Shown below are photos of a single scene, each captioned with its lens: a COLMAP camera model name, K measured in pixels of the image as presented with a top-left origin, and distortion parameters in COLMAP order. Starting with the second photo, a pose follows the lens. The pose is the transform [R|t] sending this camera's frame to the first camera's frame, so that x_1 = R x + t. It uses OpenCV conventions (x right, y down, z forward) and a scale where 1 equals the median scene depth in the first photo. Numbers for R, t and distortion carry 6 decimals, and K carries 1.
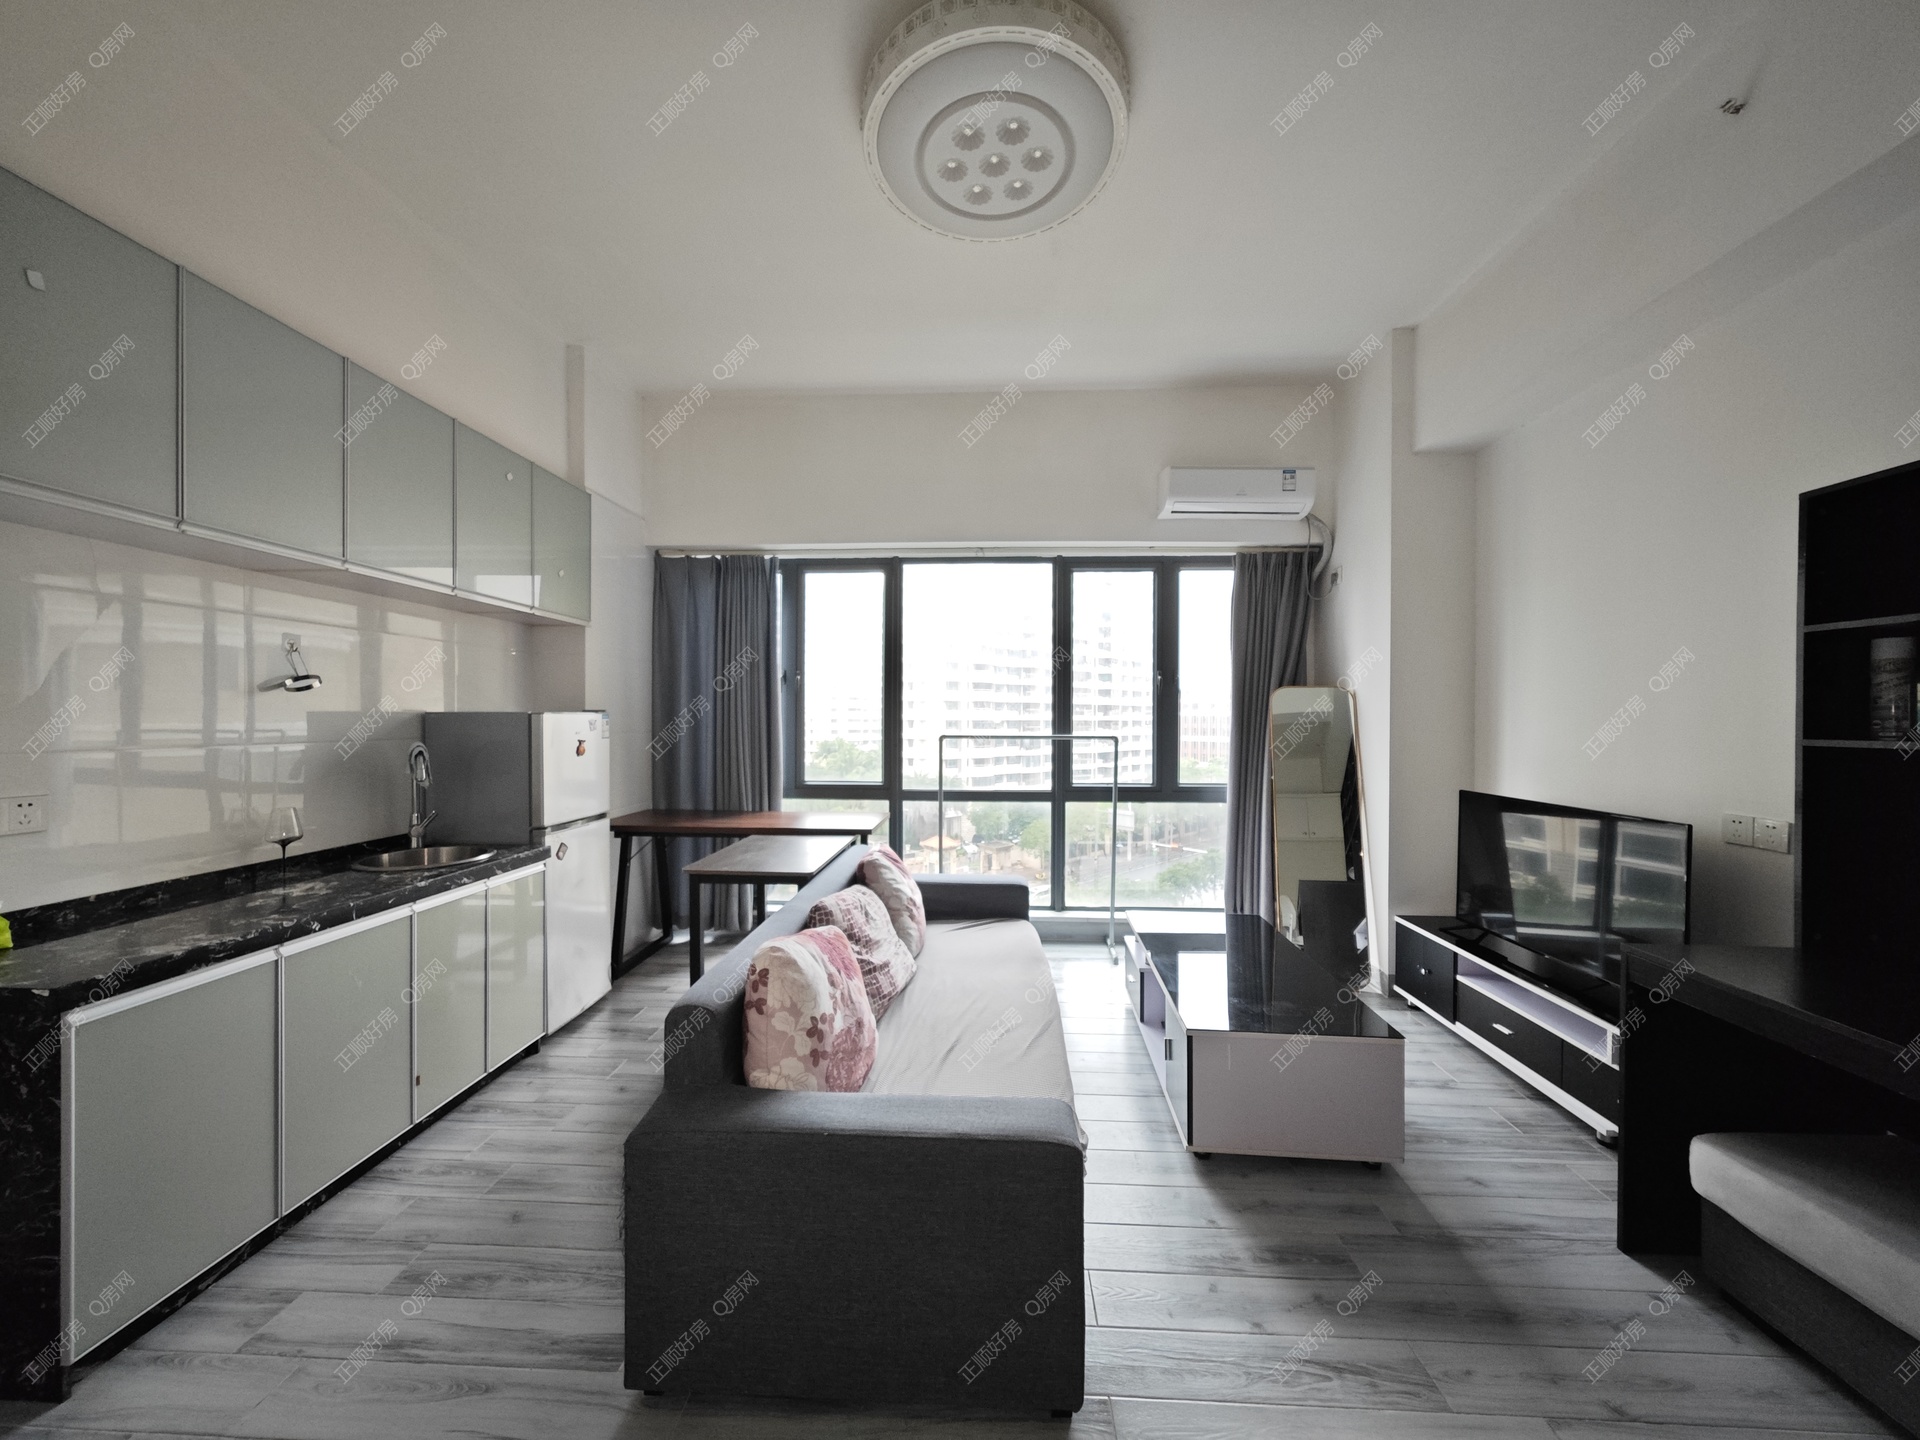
lens RADIAL K [[672.6, 0, 967.6], [0, 672.6, 718.8], [0, 0, 1]] dist [-0.003306, -0.000122]
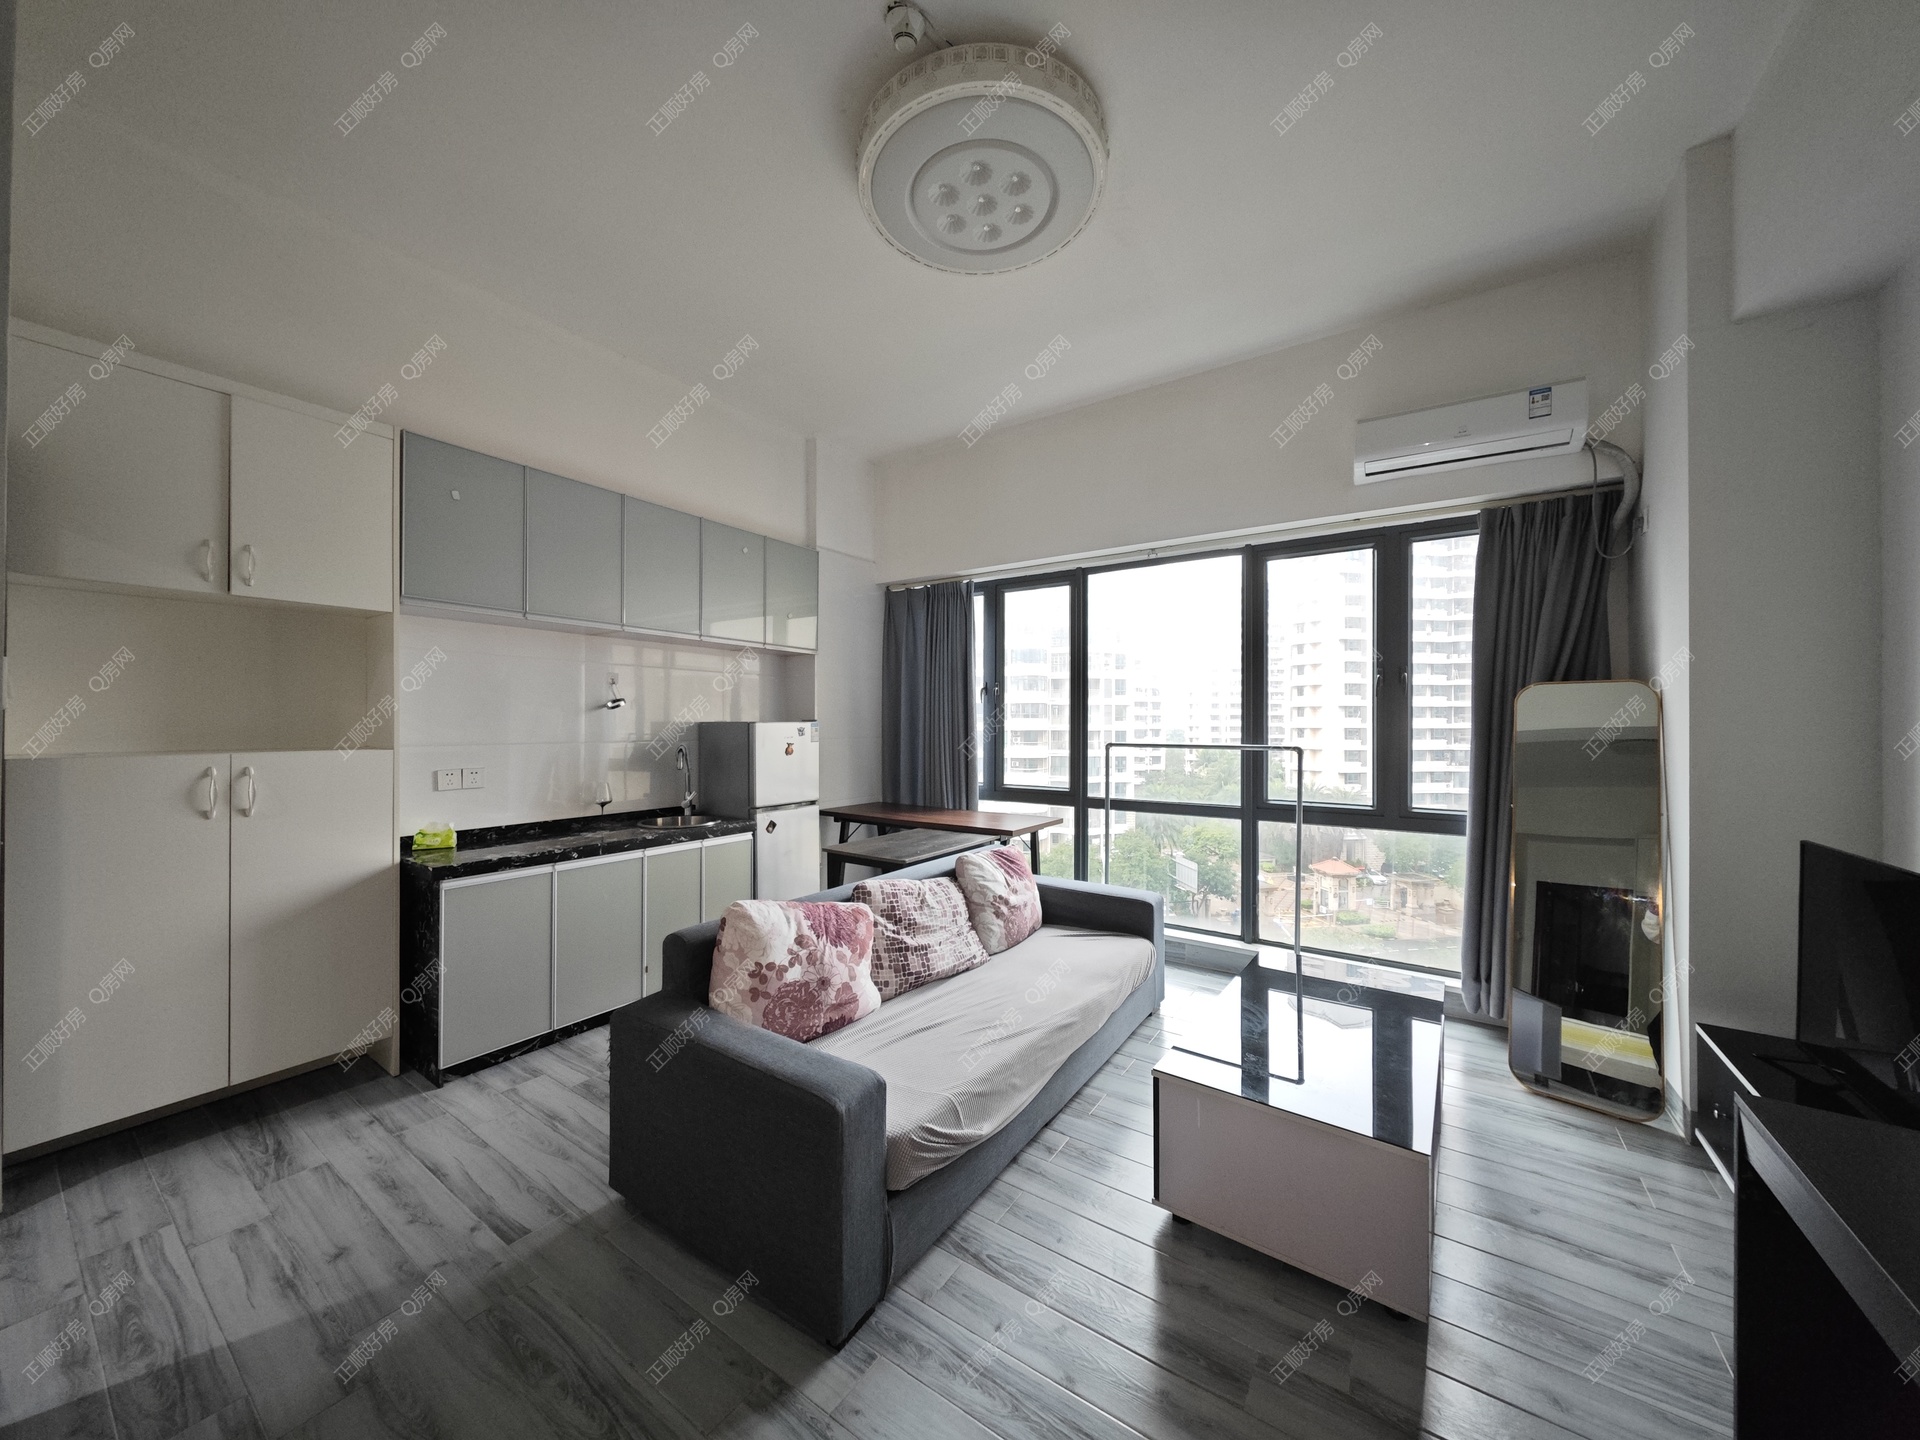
lens RADIAL K [[672.6, 0, 966.0], [0, 672.6, 719.4], [0, 0, 1]] dist [-0.003306, -0.000122]
pose [[0.854864, -0.005375, -0.518824, 0.346246], [-0.000123, 0.999944, -0.010562, -0.000614], [0.518852, 0.009093, 0.854816, 0.053226]]
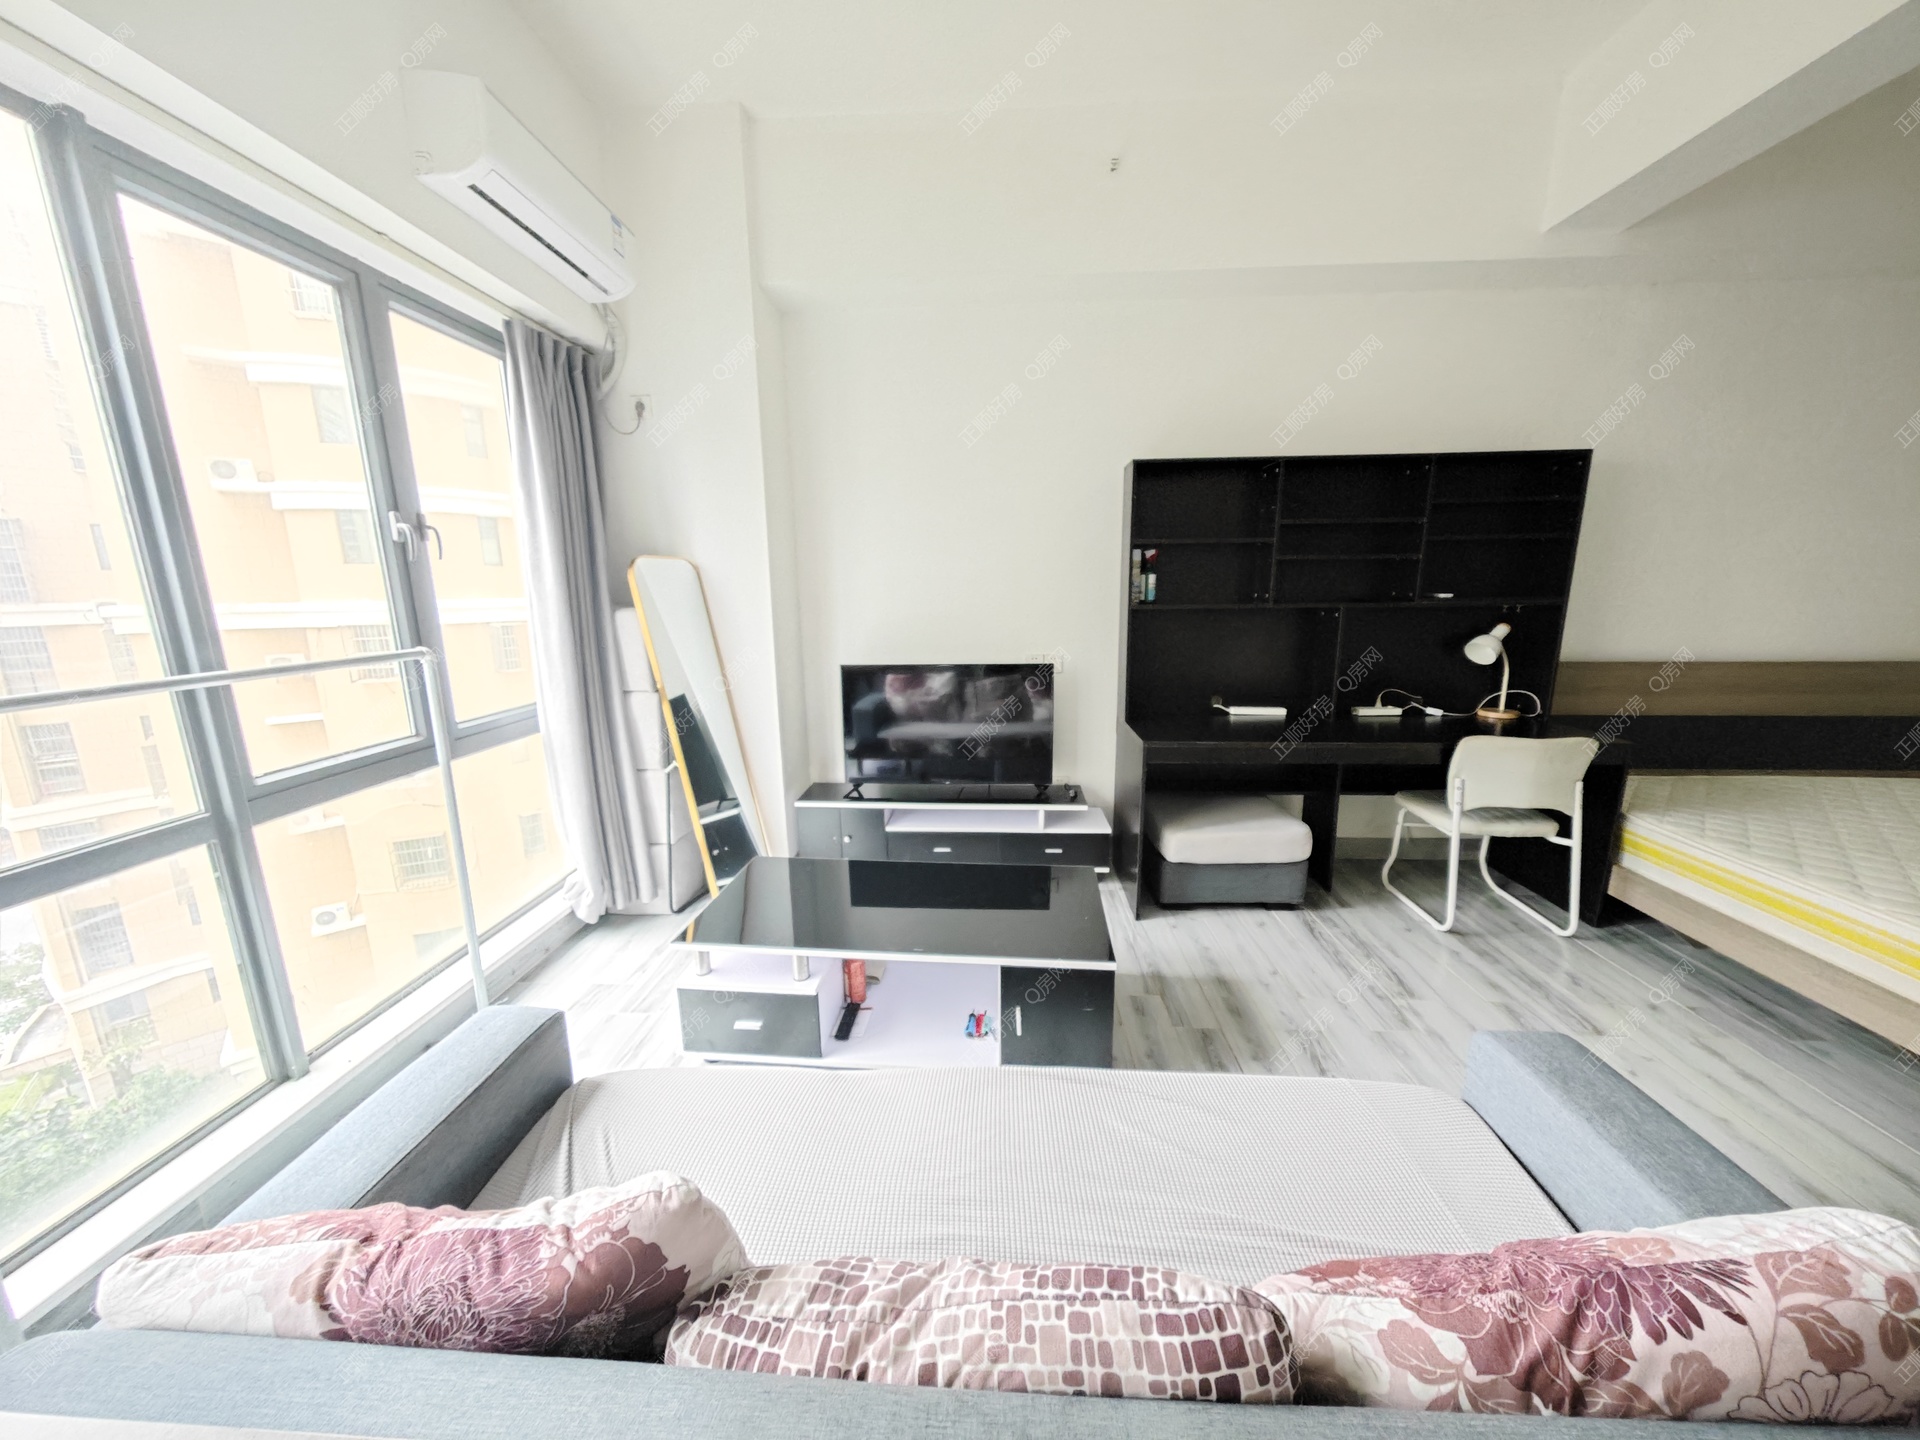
lens RADIAL K [[672.6, 0, 958.6], [0, 672.6, 730.3], [0, 0, 1]] dist [-0.003306, -0.000122]
pose [[0.018151, -0.215352, 0.976368, -0.285990], [0.019719, 0.976416, 0.214996, -0.018218], [-0.999641, 0.015351, 0.021969, 0.701923]]
